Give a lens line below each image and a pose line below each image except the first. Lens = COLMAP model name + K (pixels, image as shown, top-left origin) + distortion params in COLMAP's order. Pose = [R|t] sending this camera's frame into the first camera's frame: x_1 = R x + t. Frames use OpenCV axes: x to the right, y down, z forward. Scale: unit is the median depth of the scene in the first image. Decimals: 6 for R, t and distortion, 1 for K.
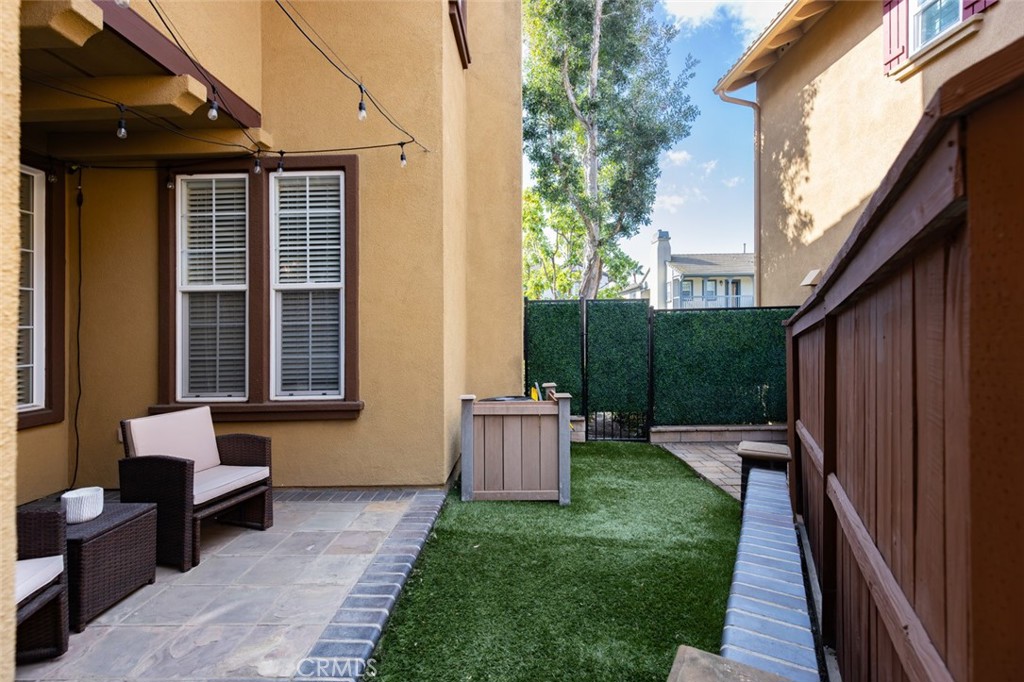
lens RADIAL K [[468.7, 0, 510.3], [0, 468.7, 339.3], [0, 0, 1]] dist [0.012769, -0.000025]
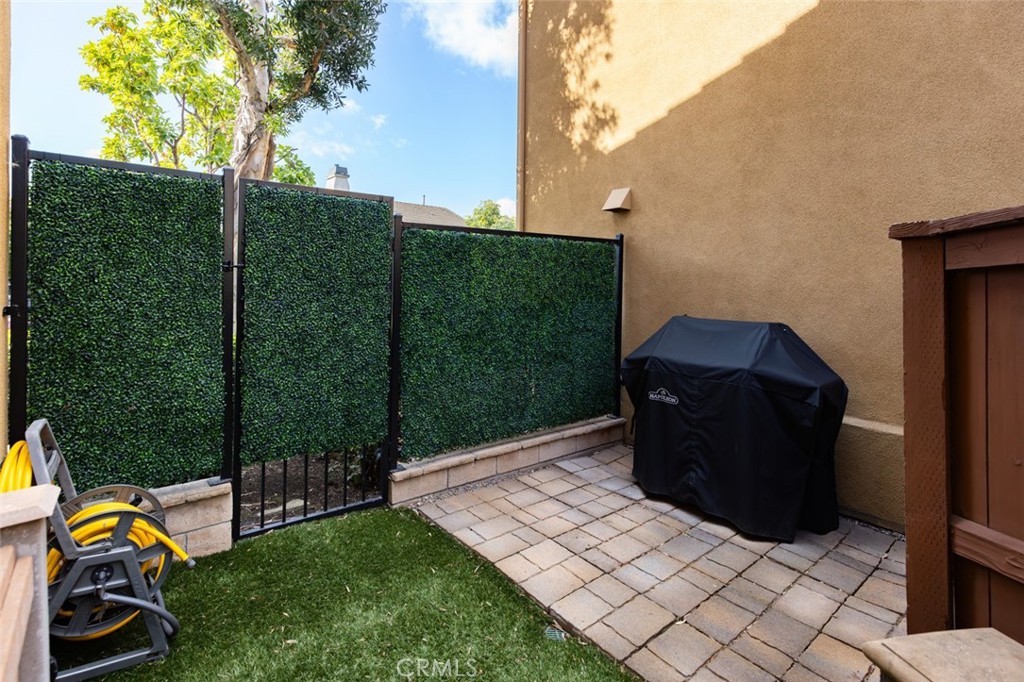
lens RADIAL K [[468.7, 0, 505.6], [0, 468.7, 293.1], [0, 0, 1]] dist [0.012769, -0.000025]
pose [[0.778093, 0.014553, 0.627980, 0.087982], [-0.014273, 0.999883, -0.005486, 0.009887], [-0.627987, -0.004694, 0.778210, 0.553367]]
